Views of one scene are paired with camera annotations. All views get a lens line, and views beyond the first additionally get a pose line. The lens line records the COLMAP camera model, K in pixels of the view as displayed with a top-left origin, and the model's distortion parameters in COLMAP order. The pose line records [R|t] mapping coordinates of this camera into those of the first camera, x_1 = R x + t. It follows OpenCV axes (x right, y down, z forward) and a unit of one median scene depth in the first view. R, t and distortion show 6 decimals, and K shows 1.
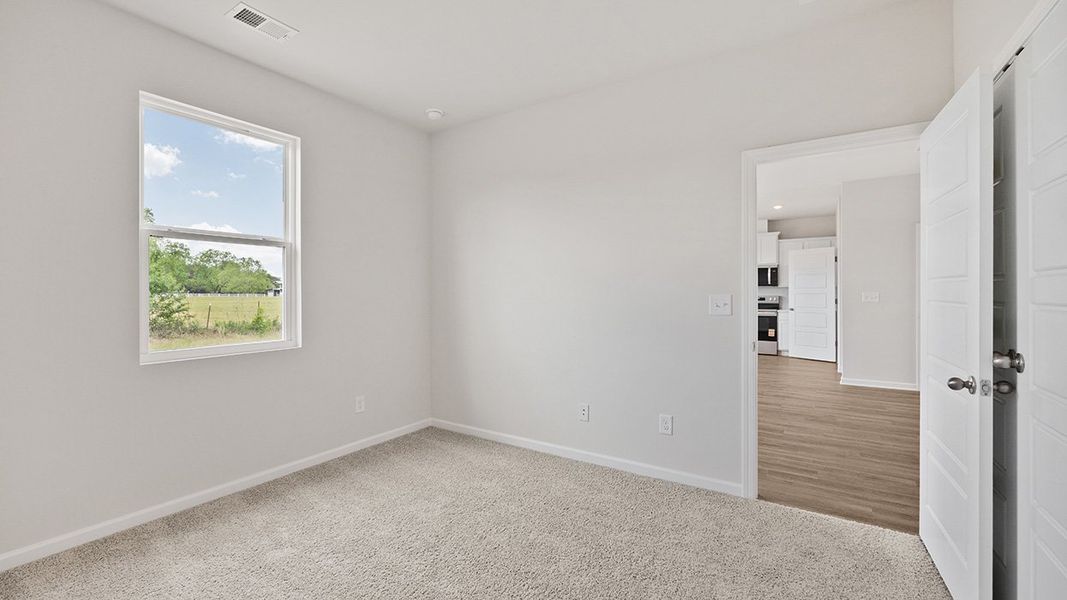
lens RADIAL K [[423.0, 0, 550.9], [0, 423.0, 295.2], [0, 0, 1]] dist [0.017462, 0.000217]
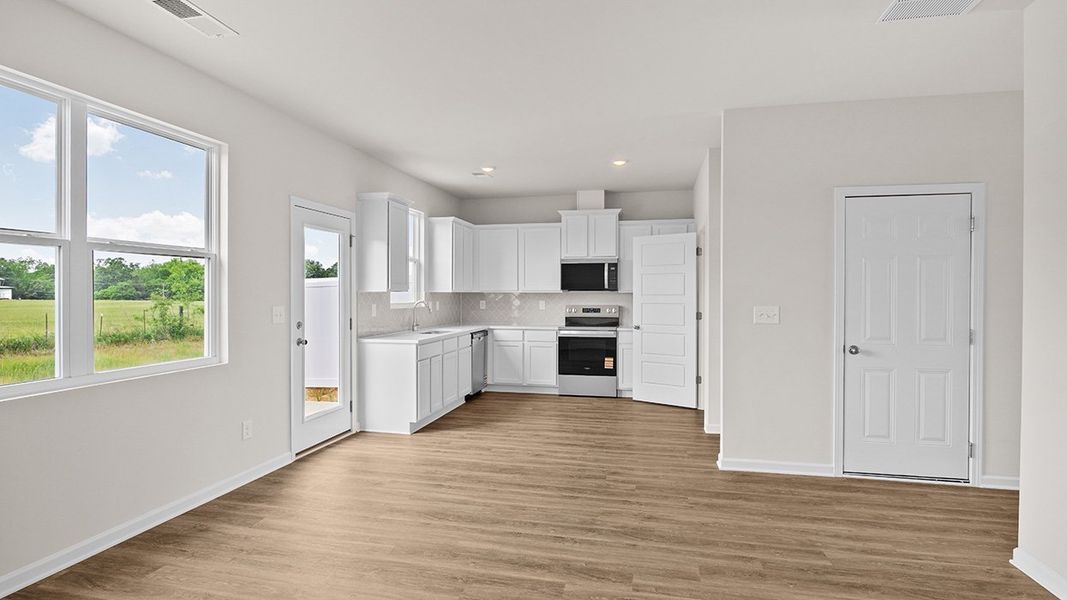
lens RADIAL K [[507.8, 0, 534.4], [0, 507.8, 295.4], [0, 0, 1]] dist [-0.016501, 0.001806]
pose [[0.943284, 0.008644, 0.331874, 0.176975], [-0.007479, 0.999961, -0.004788, -0.011766], [-0.331903, 0.002034, 0.943311, 0.352838]]
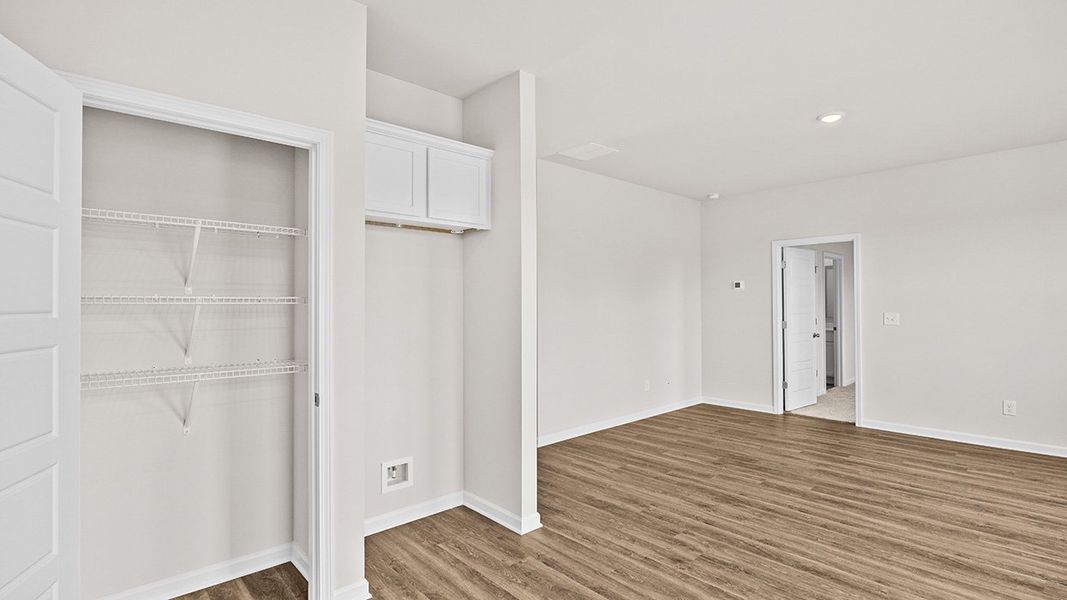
lens RADIAL K [[507.8, 0, 522.7], [0, 507.8, 300.6], [0, 0, 1]] dist [-0.016501, 0.001806]
pose [[-0.960928, 0.017403, 0.276251, 0.428029], [0.016247, 0.999847, -0.006471, -0.018707], [-0.276322, -0.001730, -0.961064, 1.182285]]
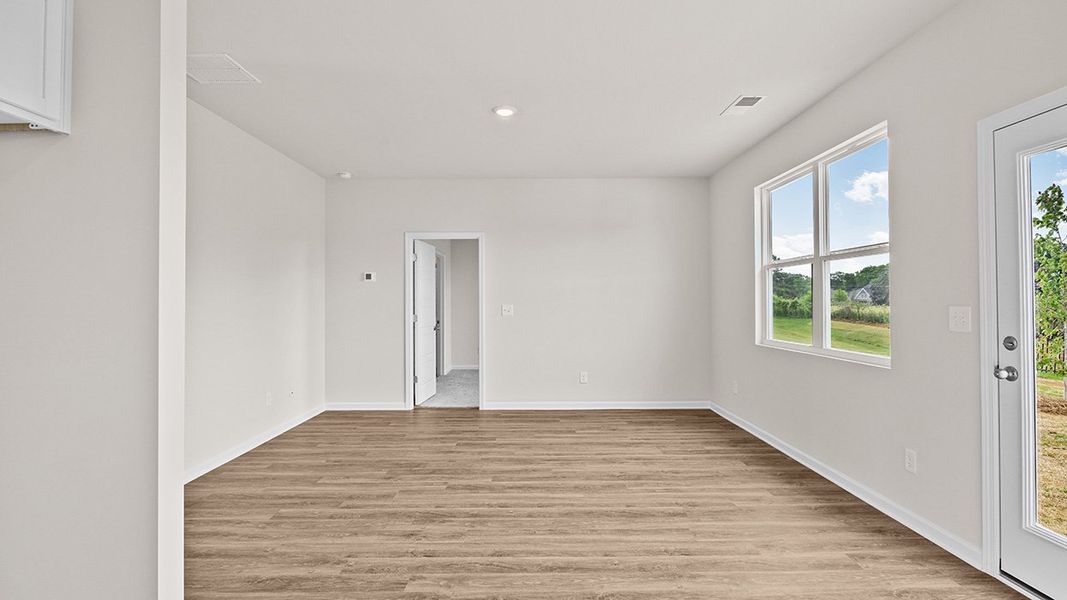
lens RADIAL K [[507.8, 0, 542.2], [0, 507.8, 298.1], [0, 0, 1]] dist [-0.016501, 0.001806]
pose [[-0.836042, 0.007698, -0.548611, 0.521308], [0.008638, 0.999962, 0.000868, -0.009016], [0.548597, -0.004013, -0.836077, 1.067868]]
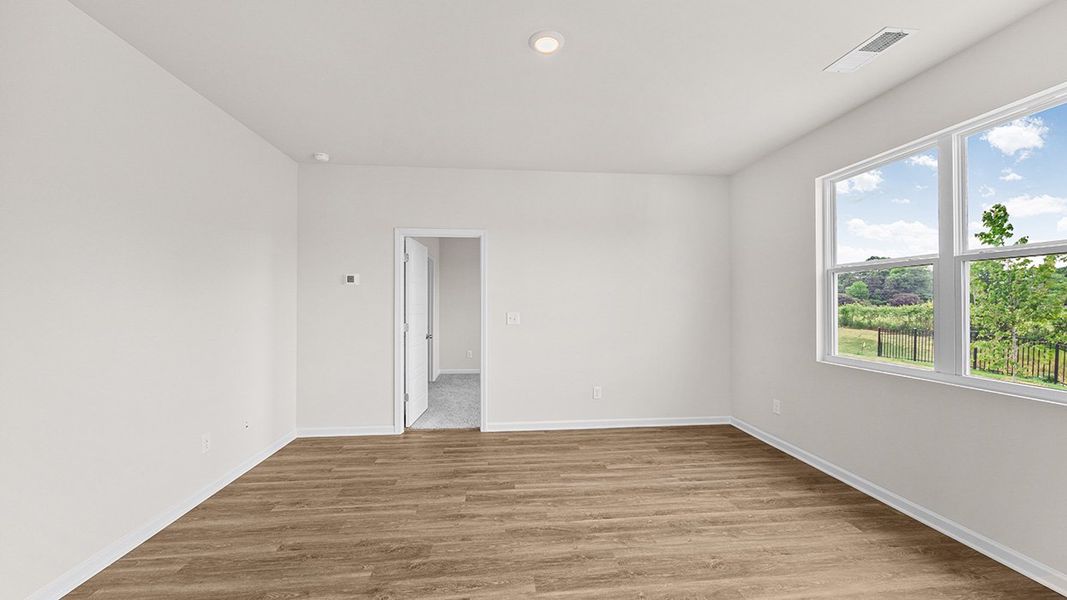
lens RADIAL K [[406.2, 0, 537.4], [0, 406.2, 298.8], [0, 0, 1]] dist [-0.004144, 0.000110]
pose [[-0.785495, 0.003447, -0.618859, 0.453591], [0.004595, 0.999989, -0.000263, -0.016544], [0.618851, -0.003050, -0.785502, 0.837990]]
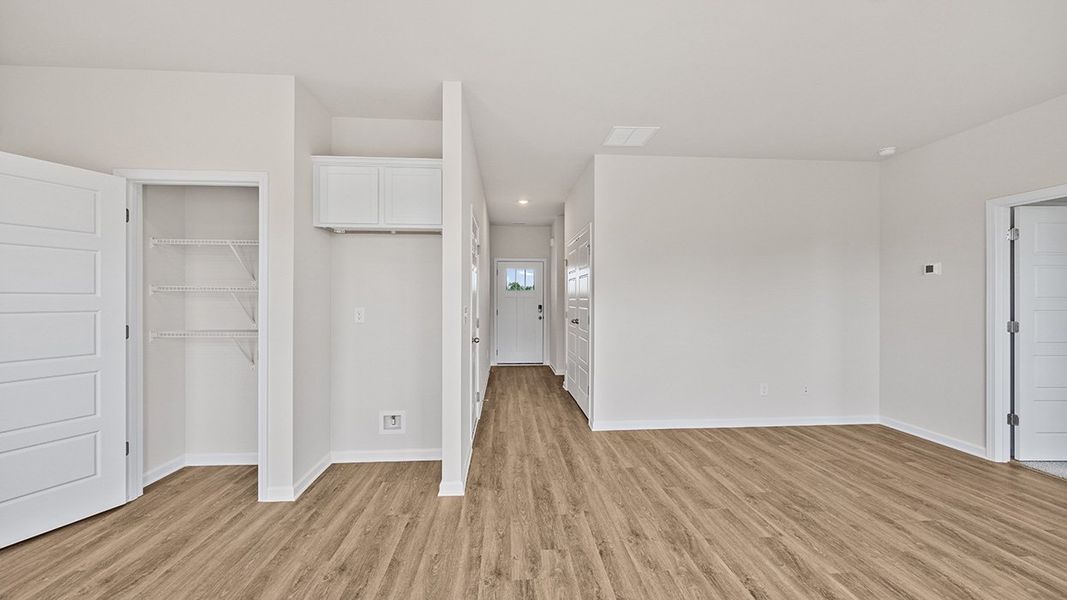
lens RADIAL K [[406.2, 0, 526.5], [0, 406.2, 300.1], [0, 0, 1]] dist [-0.004144, 0.000110]
pose [[-0.580980, 0.008091, 0.813878, 0.202002], [0.008180, 0.999958, -0.004101, -0.008671], [-0.813877, 0.004274, -0.581022, 0.943815]]
